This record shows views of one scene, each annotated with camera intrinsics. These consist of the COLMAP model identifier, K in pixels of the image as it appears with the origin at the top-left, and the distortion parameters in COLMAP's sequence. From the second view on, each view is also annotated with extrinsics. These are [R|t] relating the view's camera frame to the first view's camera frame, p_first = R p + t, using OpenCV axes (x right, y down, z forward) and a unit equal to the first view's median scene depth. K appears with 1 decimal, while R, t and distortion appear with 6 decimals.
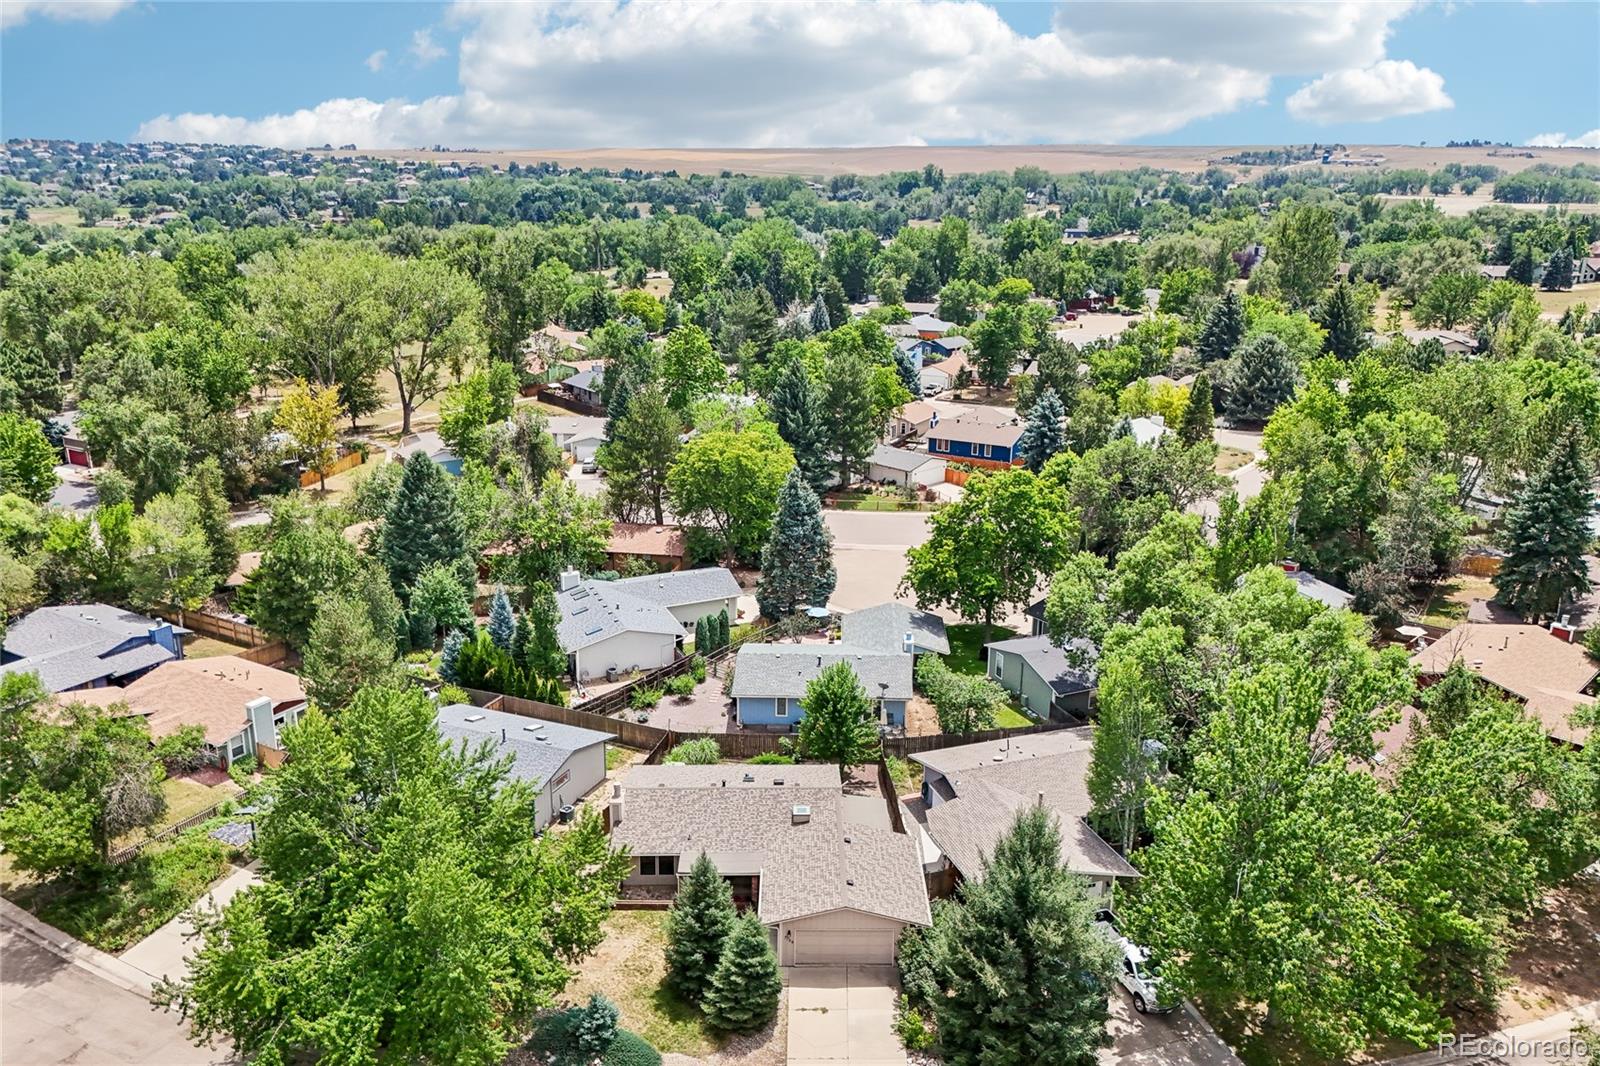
lens RADIAL K [[1189.3, 0, 800.0], [0, 1189.3, 533.0], [0, 0, 1]] dist [0.082685, -0.123010]
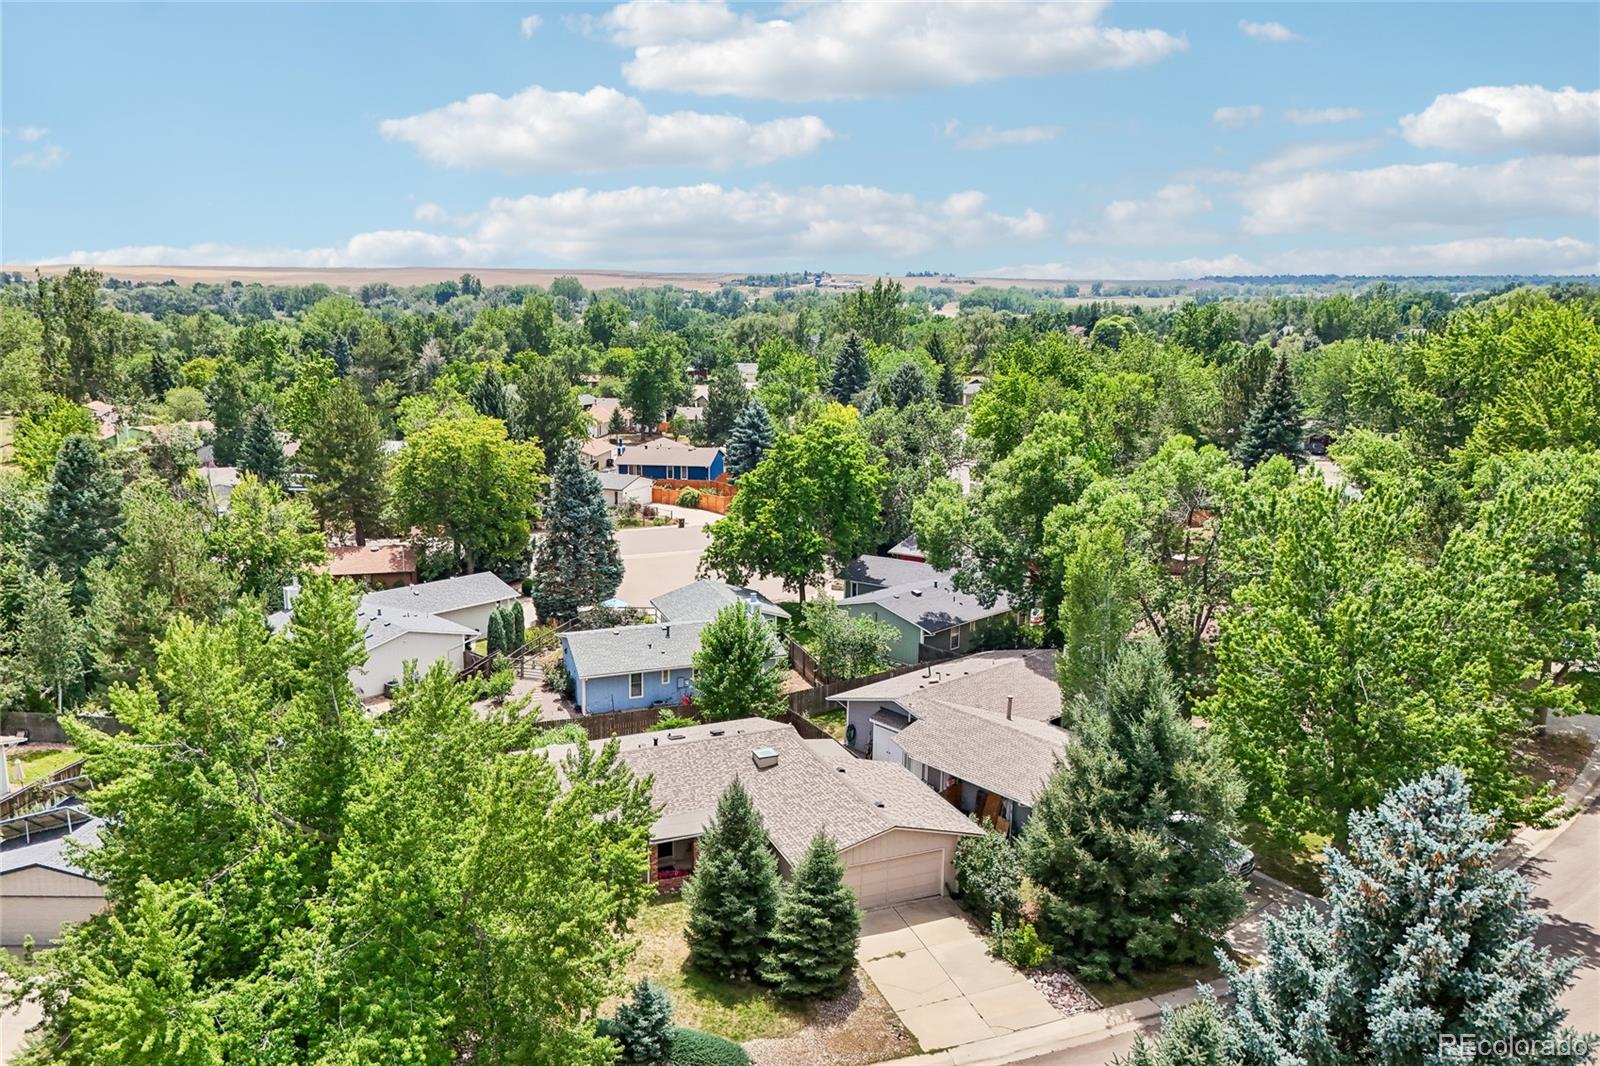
lens RADIAL K [[1189.3, 0, 800.0], [0, 1189.3, 533.0], [0, 0, 1]] dist [0.082685, -0.123010]
pose [[0.929502, -0.075424, 0.361022, -0.169265], [0.108464, 0.991481, -0.072119, 0.093194], [-0.352507, 0.106193, 0.929764, 0.138691]]
